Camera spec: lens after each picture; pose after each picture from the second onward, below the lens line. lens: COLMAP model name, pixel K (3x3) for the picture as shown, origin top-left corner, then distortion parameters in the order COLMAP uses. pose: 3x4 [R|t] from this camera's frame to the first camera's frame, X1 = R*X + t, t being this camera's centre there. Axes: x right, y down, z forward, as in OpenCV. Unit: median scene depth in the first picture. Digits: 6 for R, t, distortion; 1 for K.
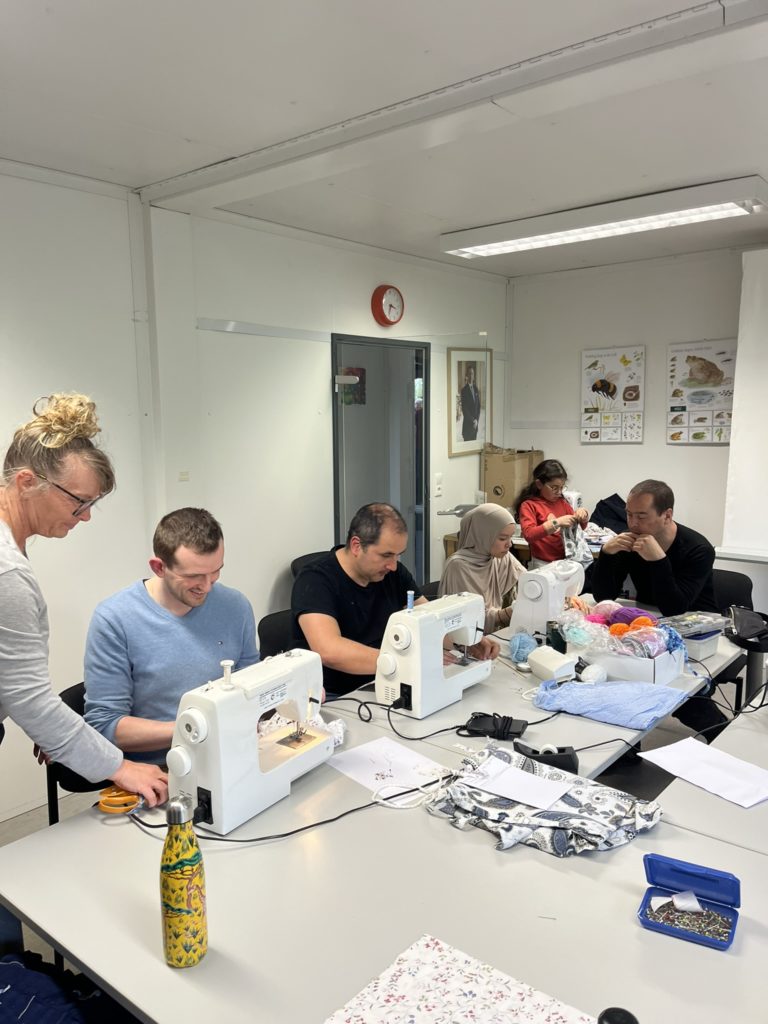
lens RADIAL K [[783.1, 0, 384.0], [0, 783.1, 512.0], [0, 0, 1]] dist [0.002176, 0.000404]
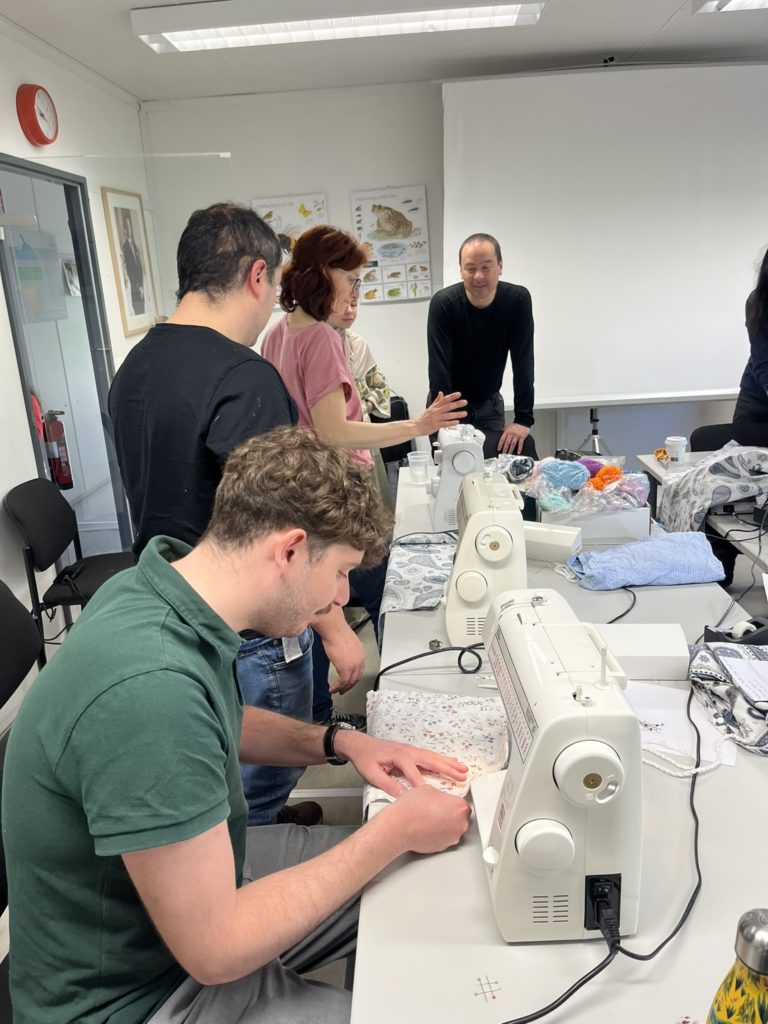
lens RADIAL K [[775.5, 0, 383.1], [0, 775.5, 496.3], [0, 0, 1]] dist [0.087784, -0.109705]
pose [[0.790888, -0.195183, 0.580000, -0.212169], [0.129035, 0.979653, 0.153723, -0.001236], [-0.598202, -0.046738, 0.799981, 0.233005]]
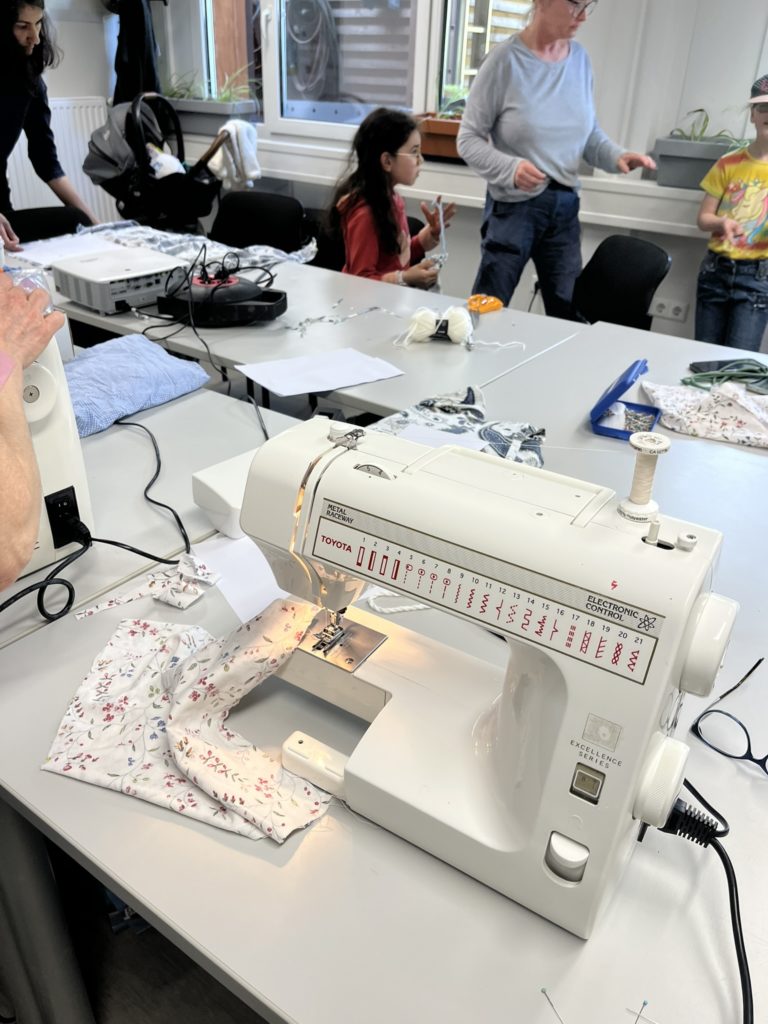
lens RADIAL K [[783.1, 0, 384.0], [0, 783.1, 512.0], [0, 0, 1]] dist [0.002176, 0.000404]
pose [[-0.078011, -0.492204, 0.866977, -0.172606], [0.092732, 0.862275, 0.497879, 0.013270], [-0.992630, 0.119237, -0.021624, 0.386732]]
